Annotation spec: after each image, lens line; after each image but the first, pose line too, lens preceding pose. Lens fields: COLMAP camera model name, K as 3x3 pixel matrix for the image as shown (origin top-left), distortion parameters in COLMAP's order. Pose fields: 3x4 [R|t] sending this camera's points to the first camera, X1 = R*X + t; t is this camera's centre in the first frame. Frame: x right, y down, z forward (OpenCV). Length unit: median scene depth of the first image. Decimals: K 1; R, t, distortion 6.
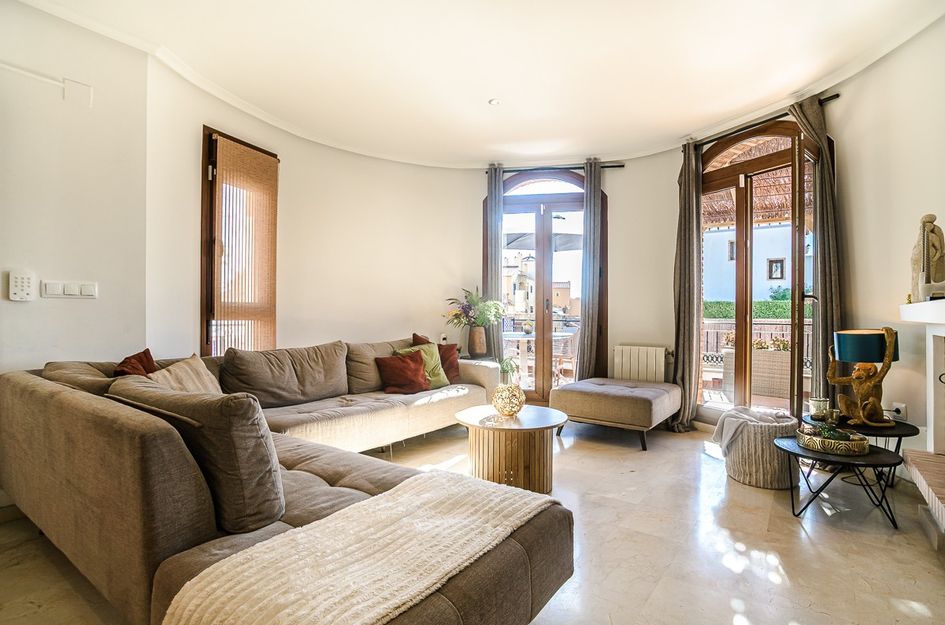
lens RADIAL K [[473.1, 0, 477.8], [0, 473.1, 302.6], [0, 0, 1]] dist [-0.080037, 0.042228]
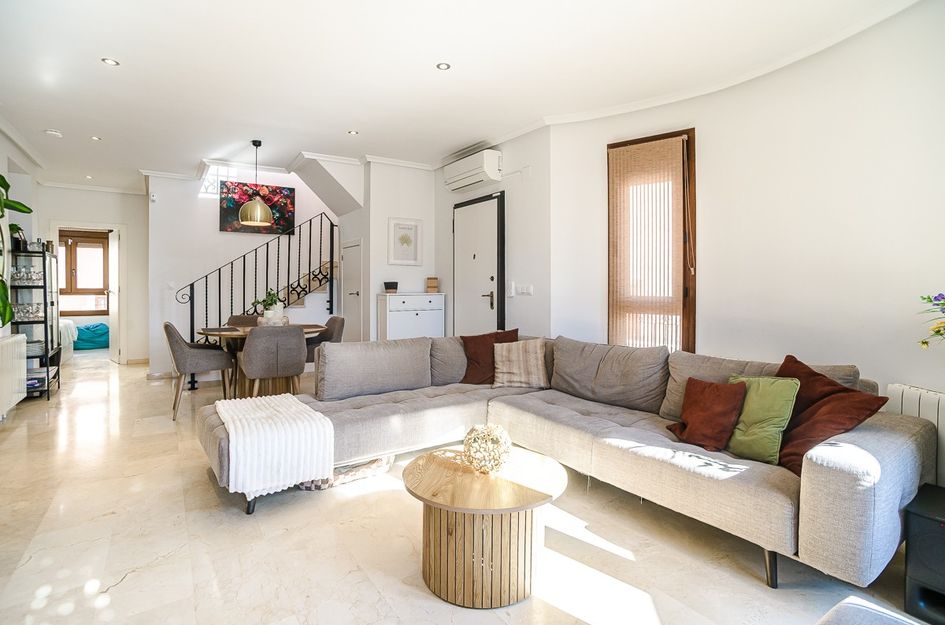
lens RADIAL K [[473.1, 0, 477.8], [0, 473.1, 302.6], [0, 0, 1]] dist [-0.080037, 0.042228]
pose [[-0.317963, 0.040904, -0.947220, 0.636494], [0.024075, 0.999095, 0.035062, -0.034662], [0.947797, -0.011656, -0.318660, 1.063134]]
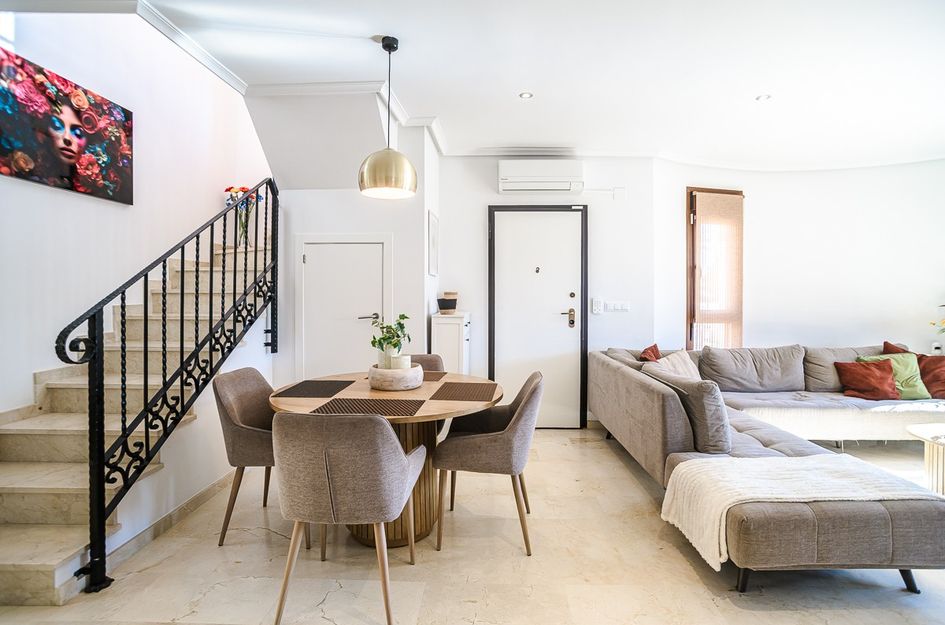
lens RADIAL K [[473.1, 0, 477.8], [0, 473.1, 302.6], [0, 0, 1]] dist [-0.080037, 0.042228]
pose [[0.577221, 0.018951, -0.816368, 0.202534], [0.015735, 0.999287, 0.034323, -0.085168], [0.816437, -0.032658, 0.576511, -0.354336]]
